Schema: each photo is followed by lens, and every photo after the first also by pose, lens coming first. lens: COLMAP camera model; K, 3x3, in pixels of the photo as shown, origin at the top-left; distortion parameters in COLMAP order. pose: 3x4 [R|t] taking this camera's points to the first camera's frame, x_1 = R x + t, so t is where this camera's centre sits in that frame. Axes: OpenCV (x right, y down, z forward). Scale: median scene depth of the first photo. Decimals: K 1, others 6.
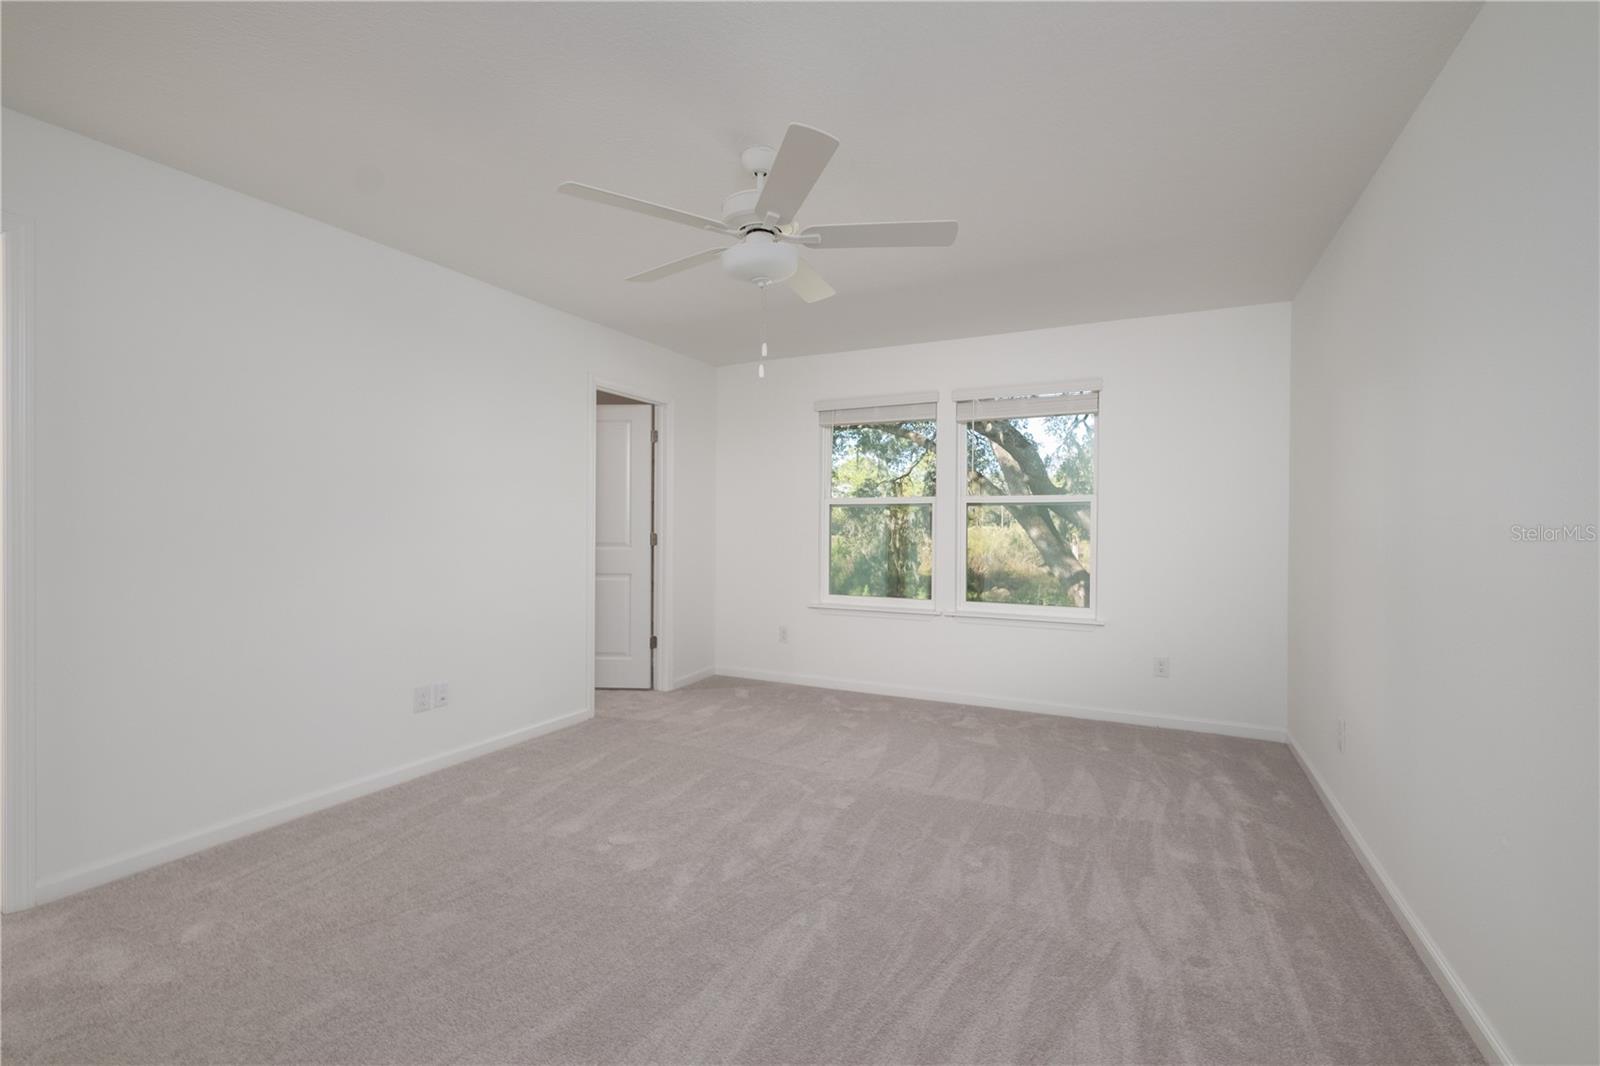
lens RADIAL K [[709.2, 0, 812.7], [0, 709.2, 529.5], [0, 0, 1]] dist [-0.002049, -0.000524]
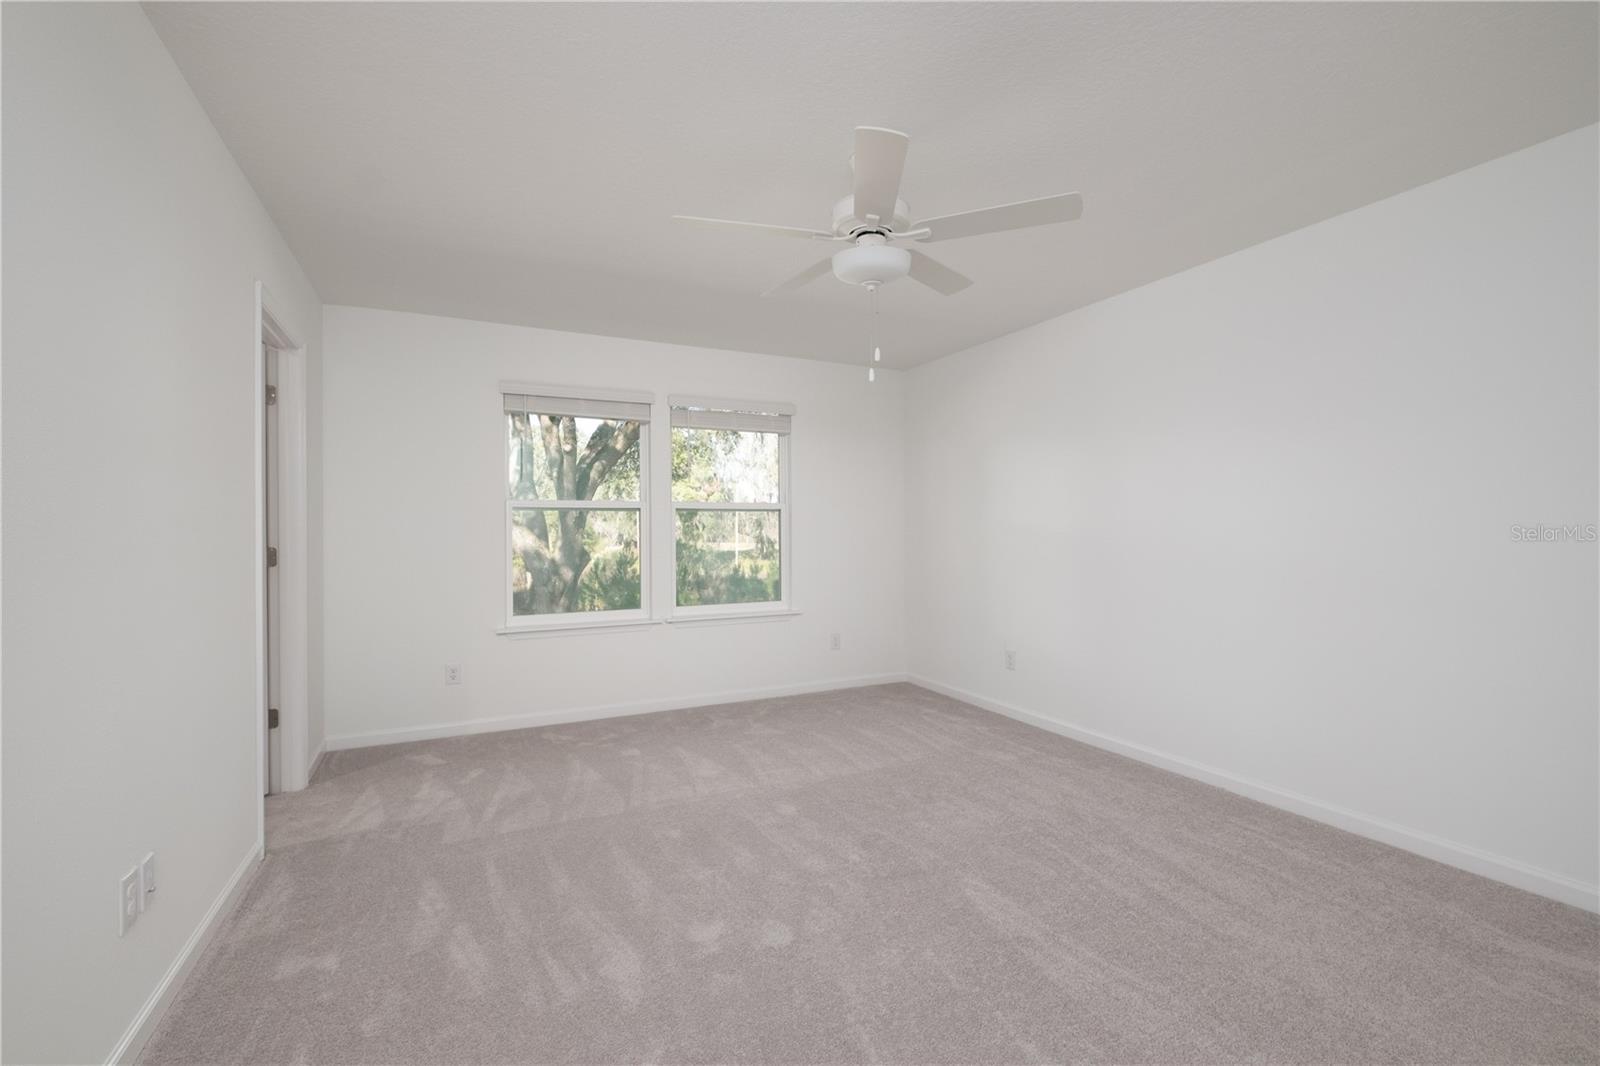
lens RADIAL K [[709.2, 0, 812.7], [0, 709.2, 529.5], [0, 0, 1]] dist [-0.002049, -0.000524]
pose [[0.589739, -0.006528, 0.807567, -0.526805], [0.013470, 0.999908, -0.001754, -0.003571], [-0.807481, 0.011912, 0.589773, 0.275347]]
